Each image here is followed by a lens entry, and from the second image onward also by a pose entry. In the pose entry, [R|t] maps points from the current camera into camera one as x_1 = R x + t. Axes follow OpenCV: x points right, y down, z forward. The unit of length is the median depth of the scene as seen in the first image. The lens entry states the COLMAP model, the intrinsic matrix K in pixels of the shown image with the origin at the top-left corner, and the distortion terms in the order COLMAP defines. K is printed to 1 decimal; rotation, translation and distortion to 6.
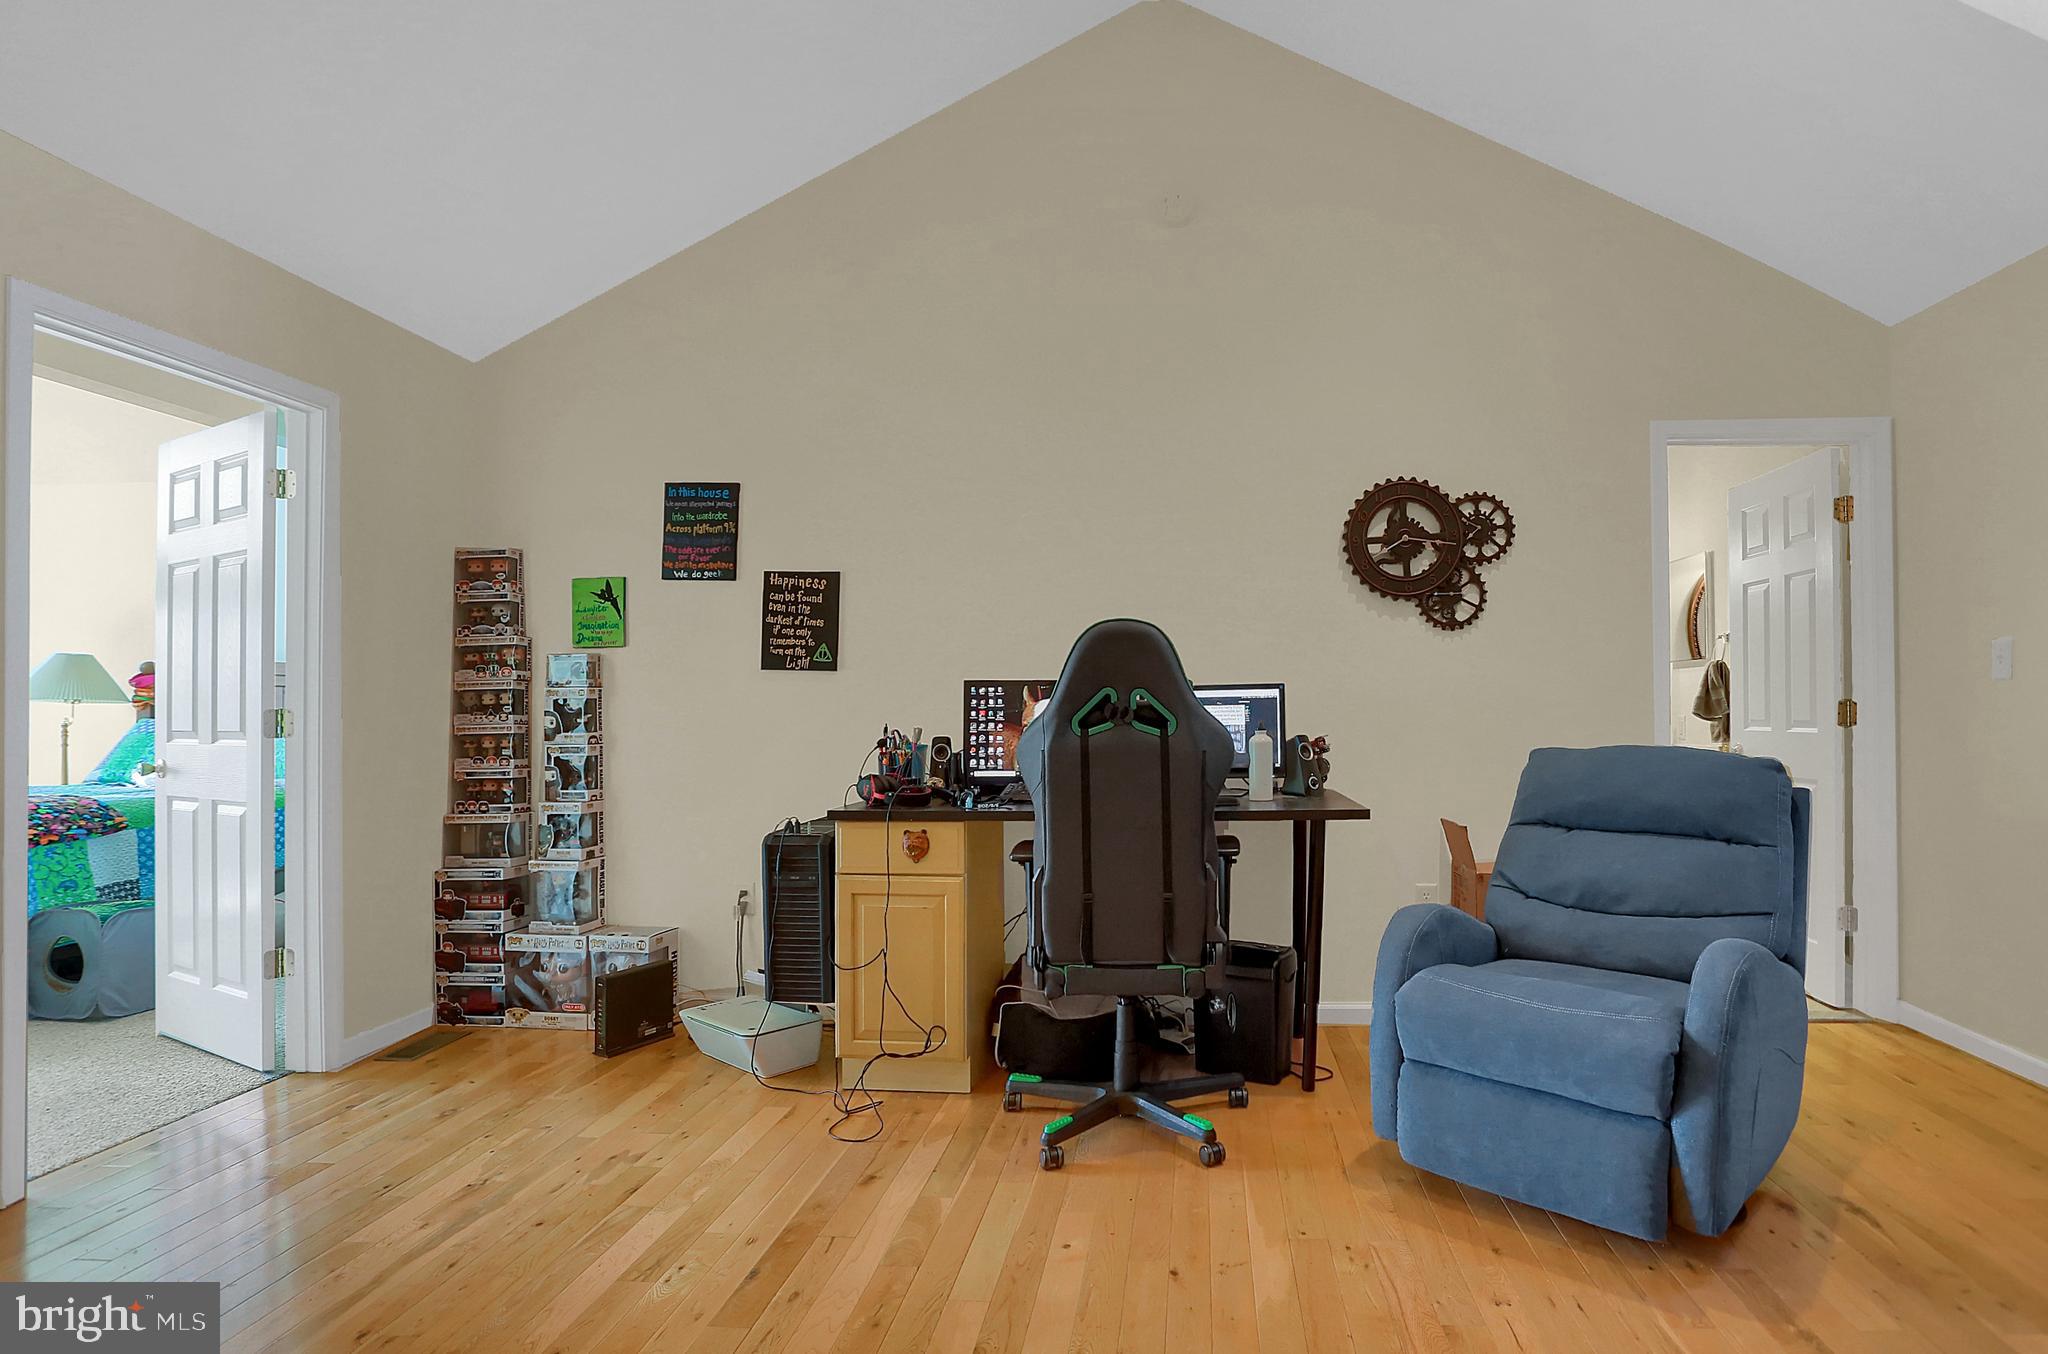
lens RADIAL K [[1087.4, 0, 1118.5], [0, 1087.4, 701.5], [0, 0, 1]] dist [-0.003695, 0.000049]
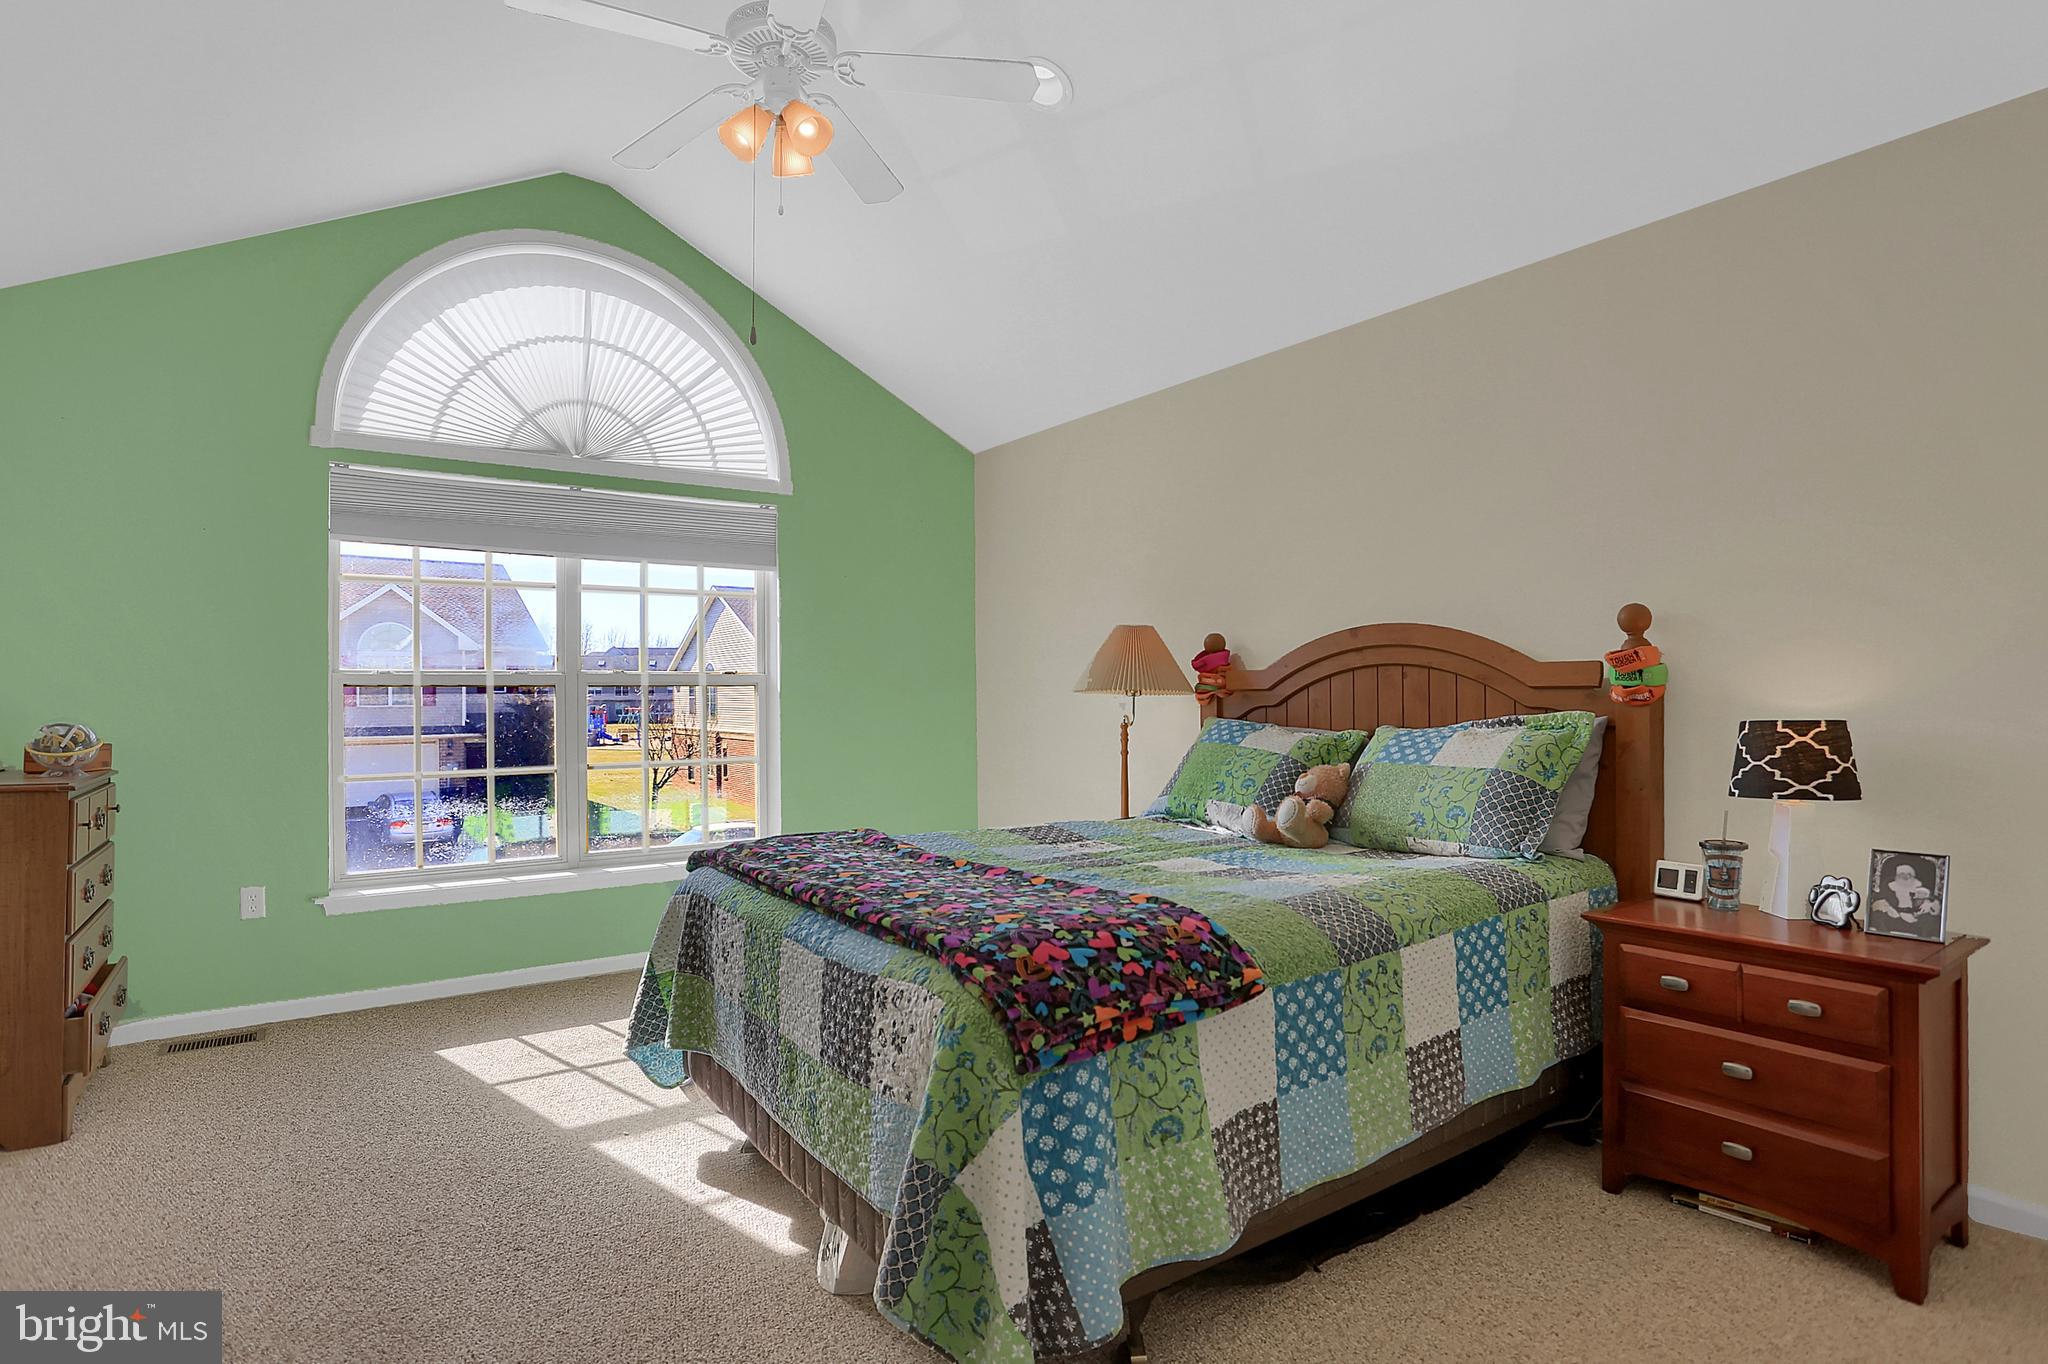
lens RADIAL K [[1074.1, 0, 1024.0], [0, 1074.1, 682.0], [0, 0, 1]] dist [-0.046762, 0.025406]
pose [[0.668485, -0.003401, -0.743718, -0.666714], [0.003238, 0.999993, -0.001663, -0.007627], [0.743719, -0.001297, 0.668491, 0.649771]]
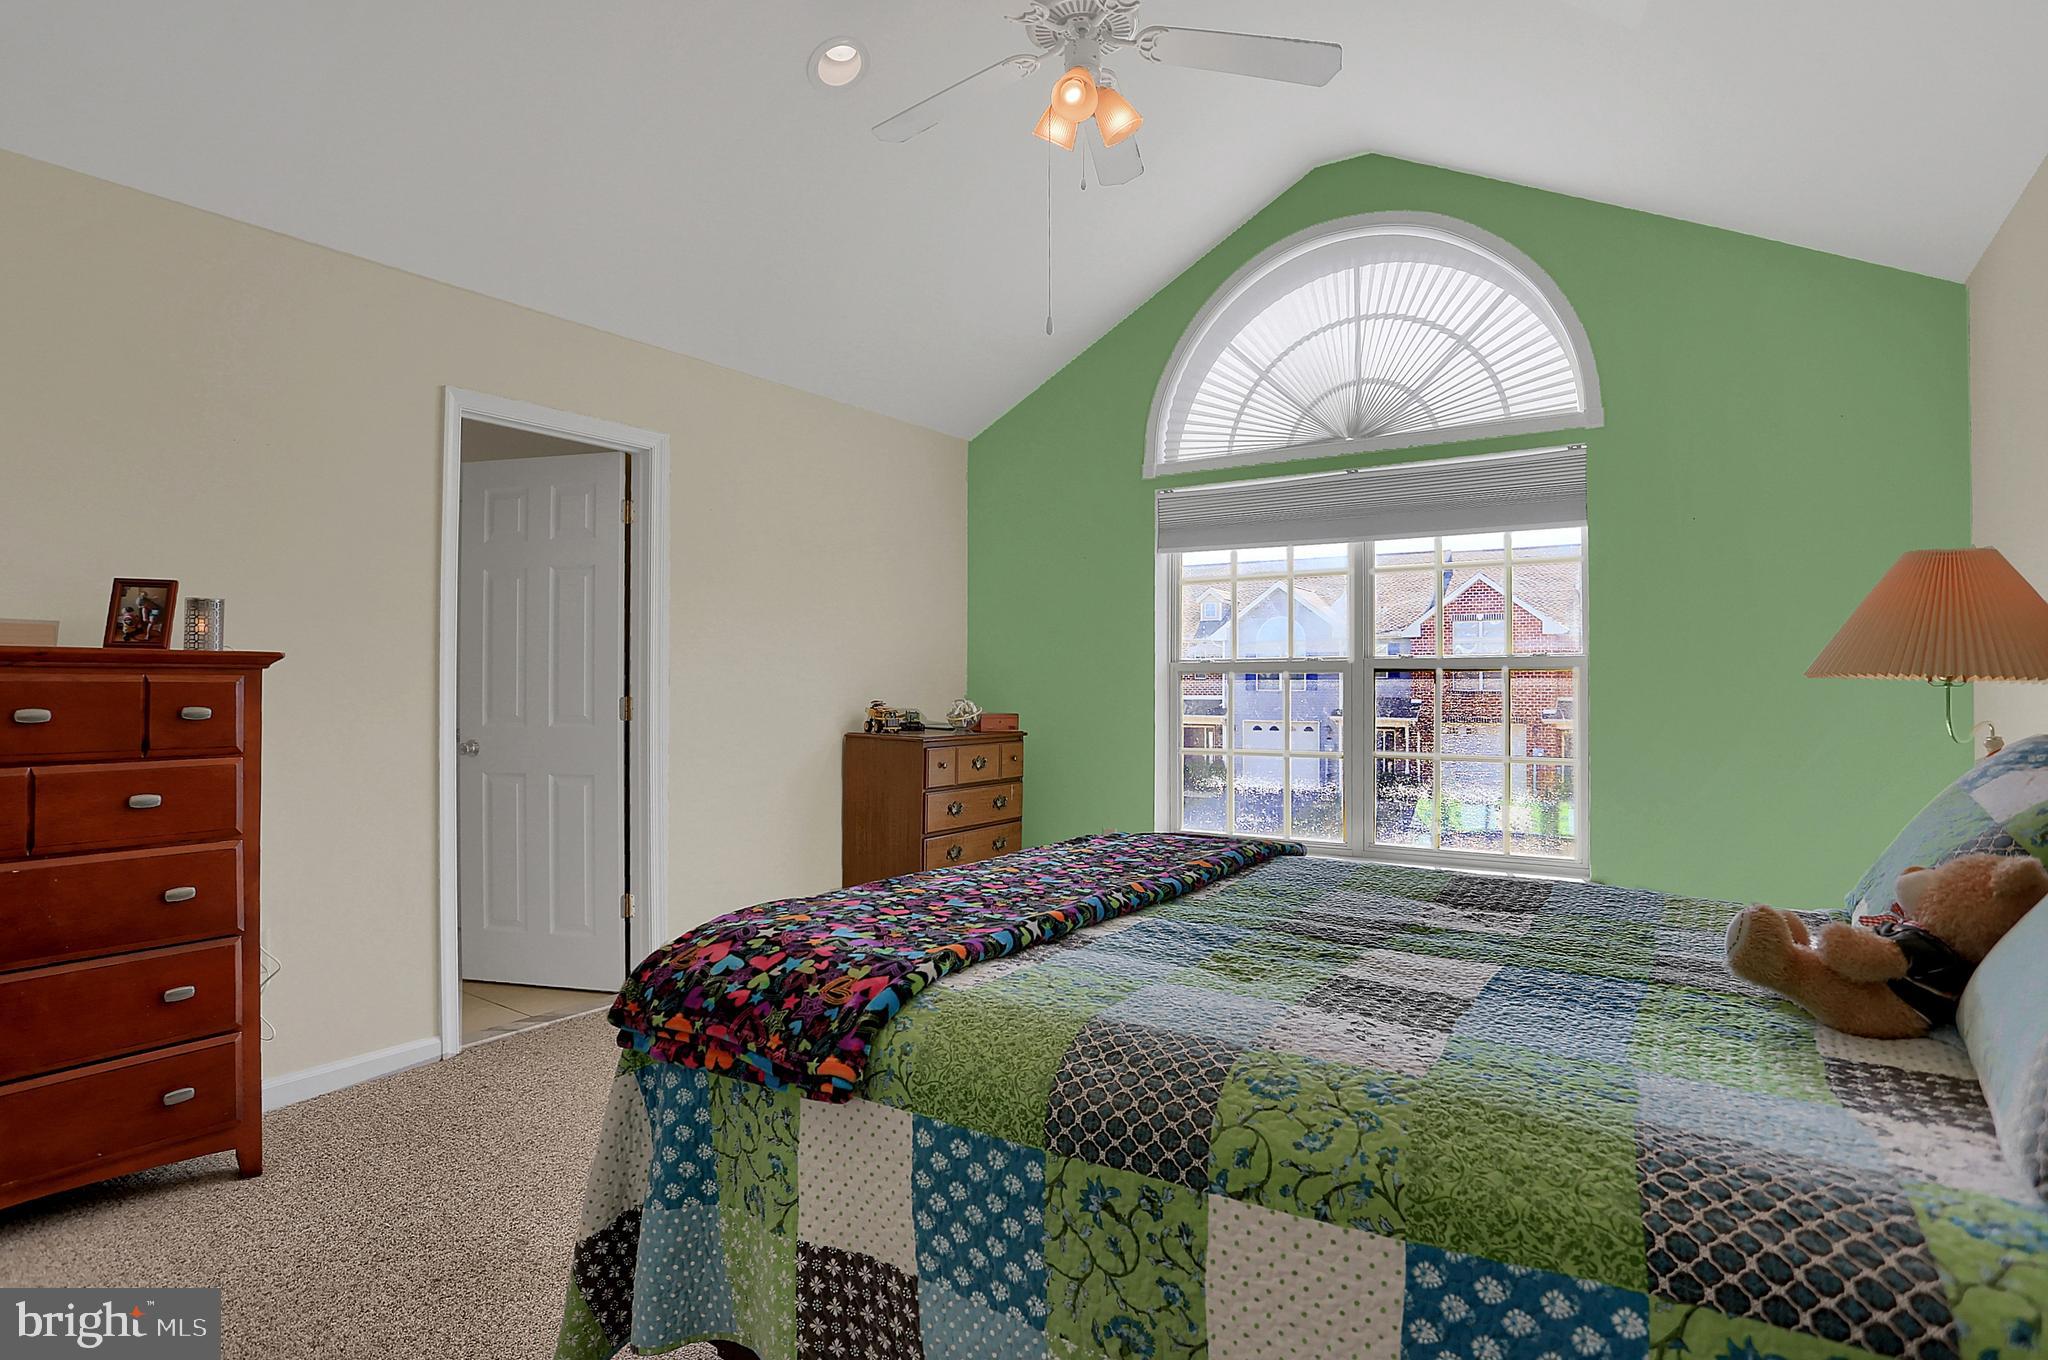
lens RADIAL K [[1077.4, 0, 1023.1], [0, 1077.4, 662.7], [0, 0, 1]] dist [-0.041964, 0.000213]
pose [[-0.495670, -0.006554, -0.868486, -0.678227], [0.003714, 0.999946, -0.009666, -0.006623], [0.868503, -0.008016, -0.495619, 1.210152]]
